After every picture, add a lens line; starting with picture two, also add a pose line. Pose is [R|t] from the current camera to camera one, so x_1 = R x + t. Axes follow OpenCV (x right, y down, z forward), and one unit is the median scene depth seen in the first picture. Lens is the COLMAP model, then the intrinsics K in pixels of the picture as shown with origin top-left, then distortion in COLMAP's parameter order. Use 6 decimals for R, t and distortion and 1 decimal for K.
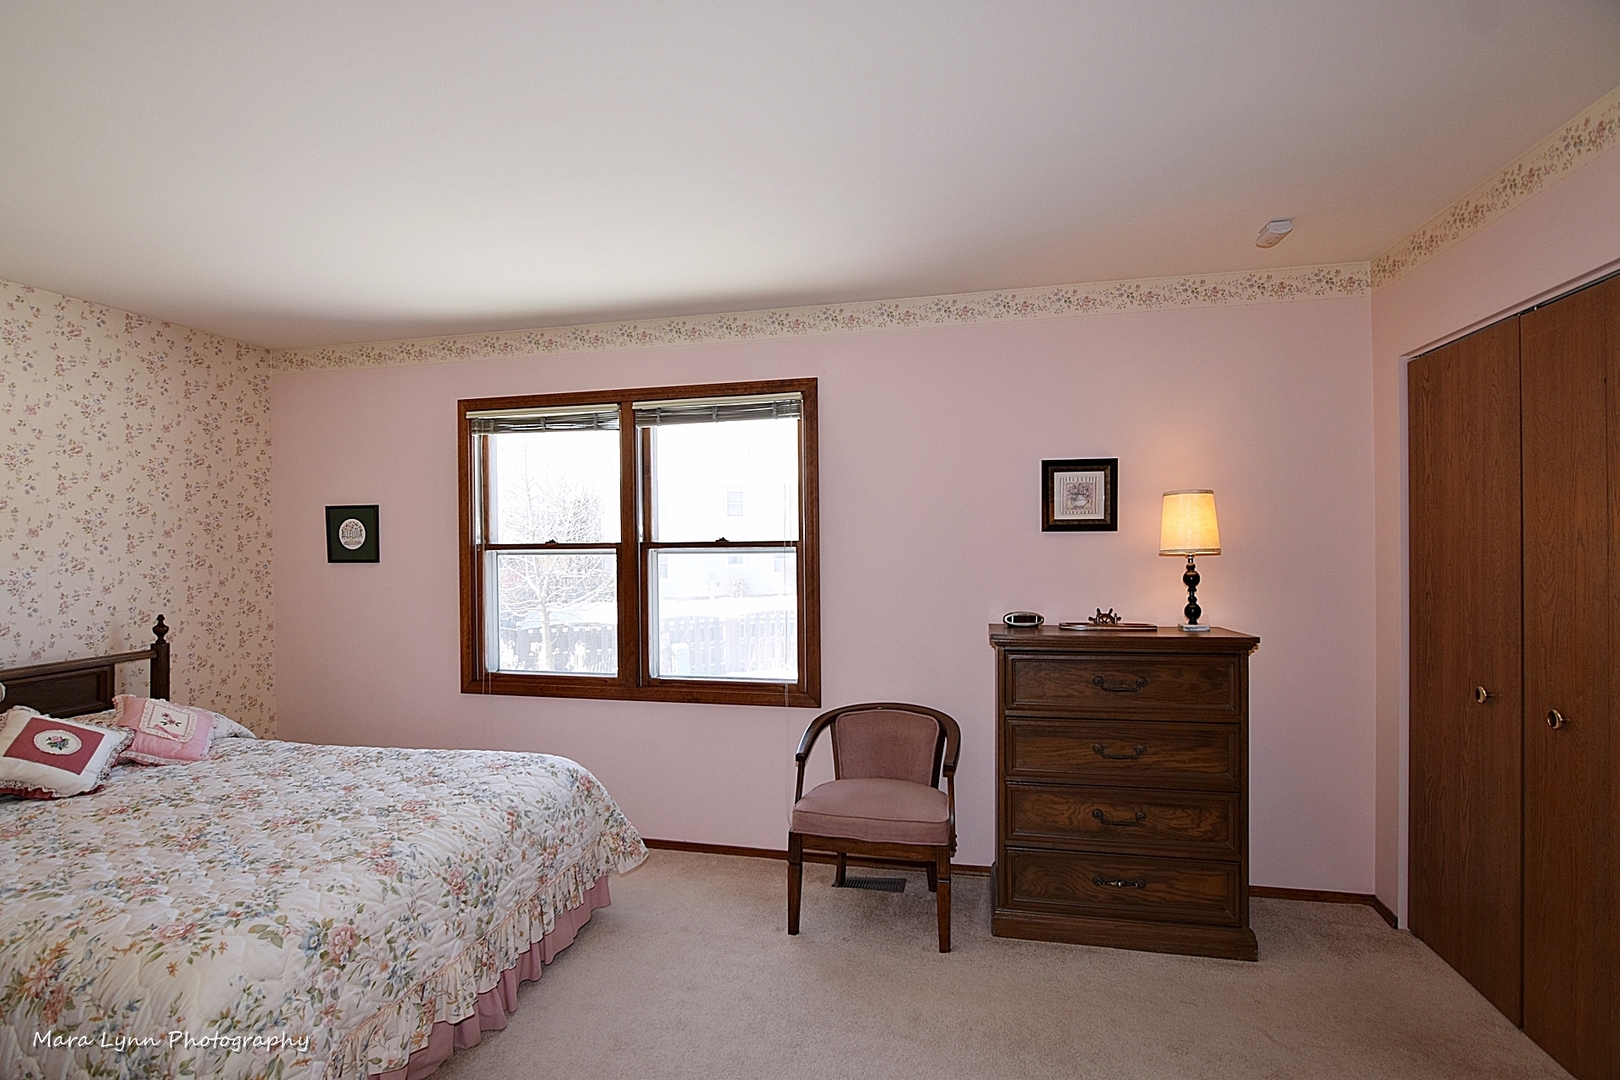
lens RADIAL K [[791.7, 0, 793.1], [0, 791.7, 545.2], [0, 0, 1]] dist [-0.017733, 0.001746]
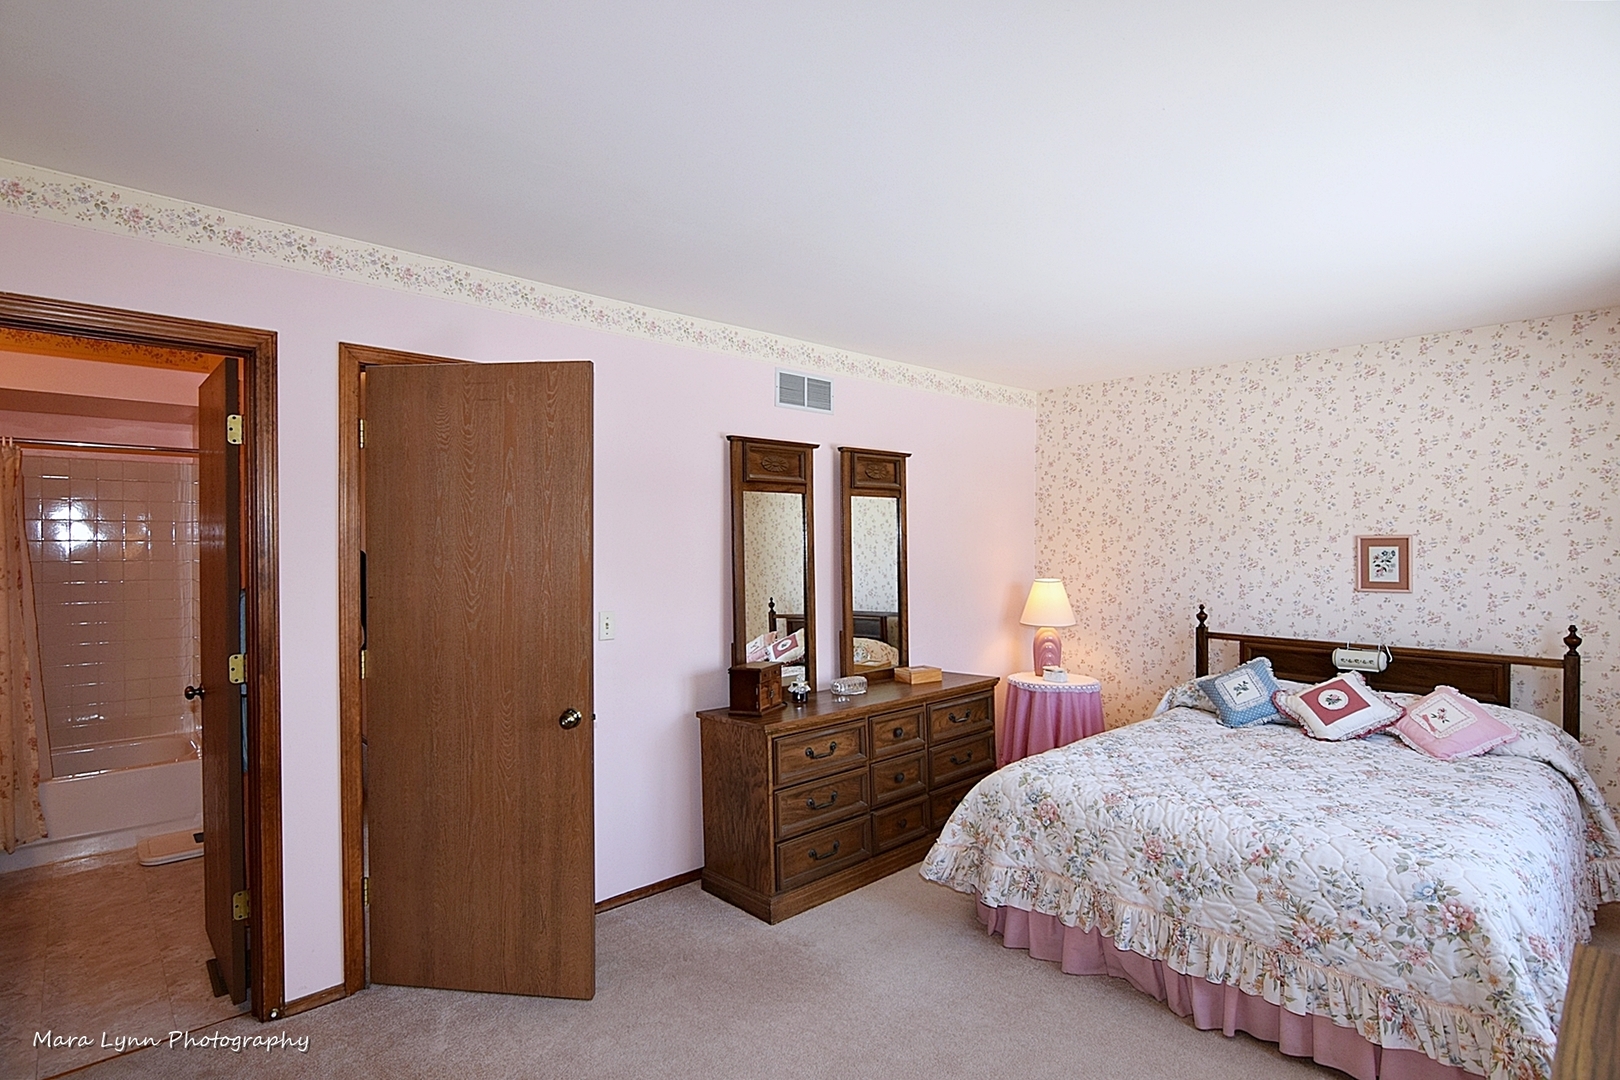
lens RADIAL K [[791.7, 0, 793.1], [0, 791.7, 545.2], [0, 0, 1]] dist [-0.017733, 0.001746]
pose [[-0.561237, 0.017444, -0.827471, 0.566063], [0.000261, 0.999782, 0.020899, -0.032123], [0.827655, 0.011514, -0.561119, 0.823641]]
